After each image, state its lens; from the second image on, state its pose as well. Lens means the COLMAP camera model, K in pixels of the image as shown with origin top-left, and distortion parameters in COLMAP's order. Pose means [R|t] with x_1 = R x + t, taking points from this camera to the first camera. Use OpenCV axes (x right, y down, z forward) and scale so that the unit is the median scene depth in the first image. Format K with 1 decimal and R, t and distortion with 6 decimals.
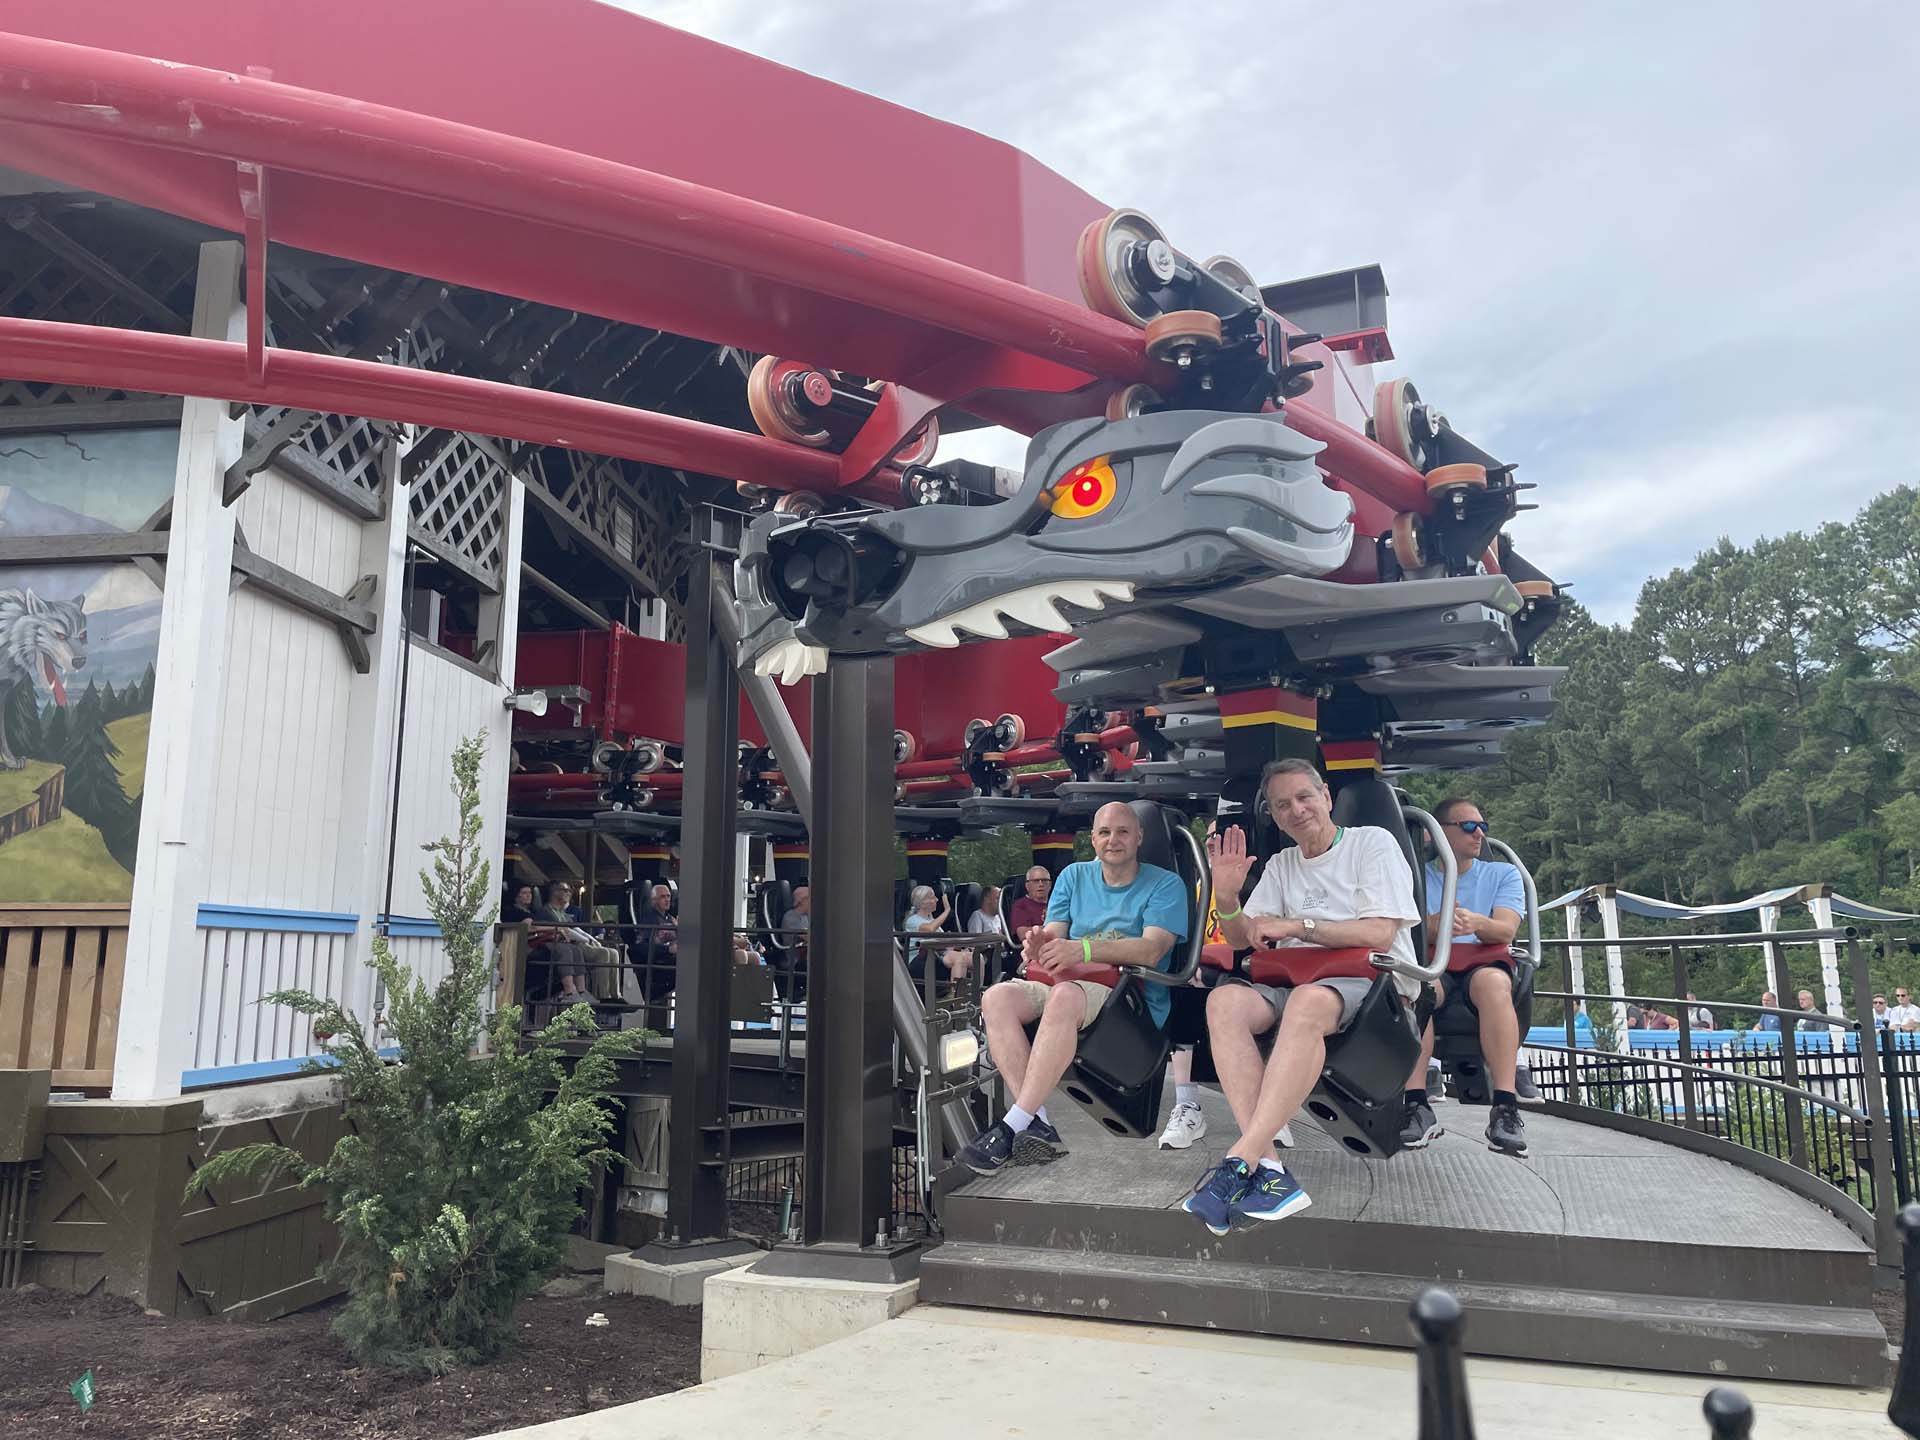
lens RADIAL K [[1441.3, 0, 961.0], [0, 1441.3, 717.6], [0, 0, 1]] dist [0.002791, 0.001163]
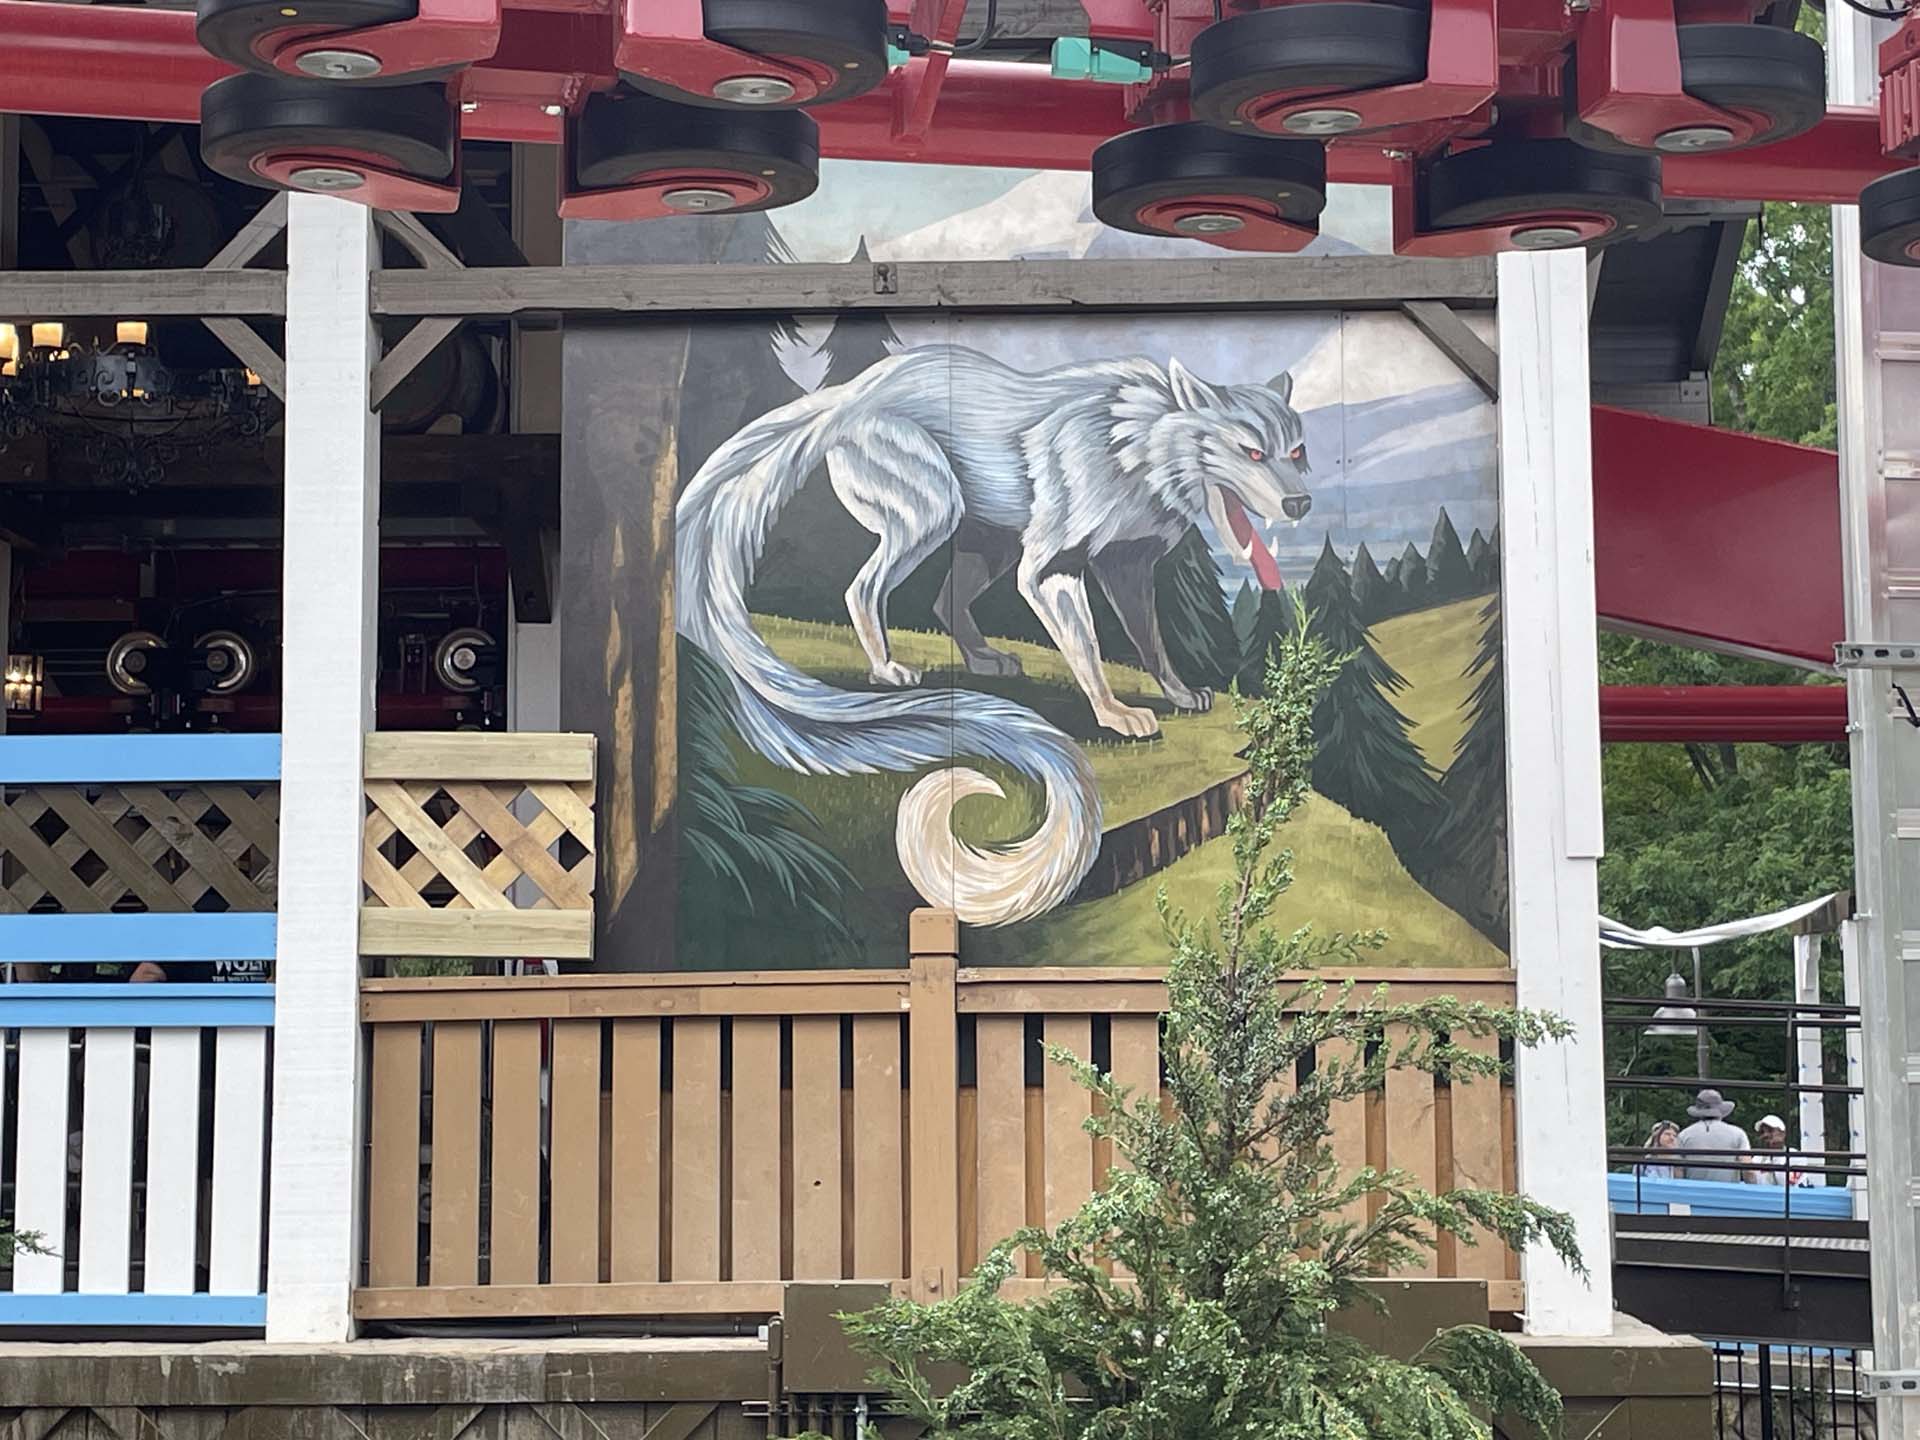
lens RADIAL K [[3585.2, 0, 959.7], [0, 3585.2, 719.6], [0, 0, 1]] dist [0.441229, 0.000000]
pose [[0.994633, 0.009048, 0.103065, -0.865216], [-0.015135, 0.998177, 0.058429, -0.035591], [-0.102348, -0.059676, 0.992957, -0.280140]]
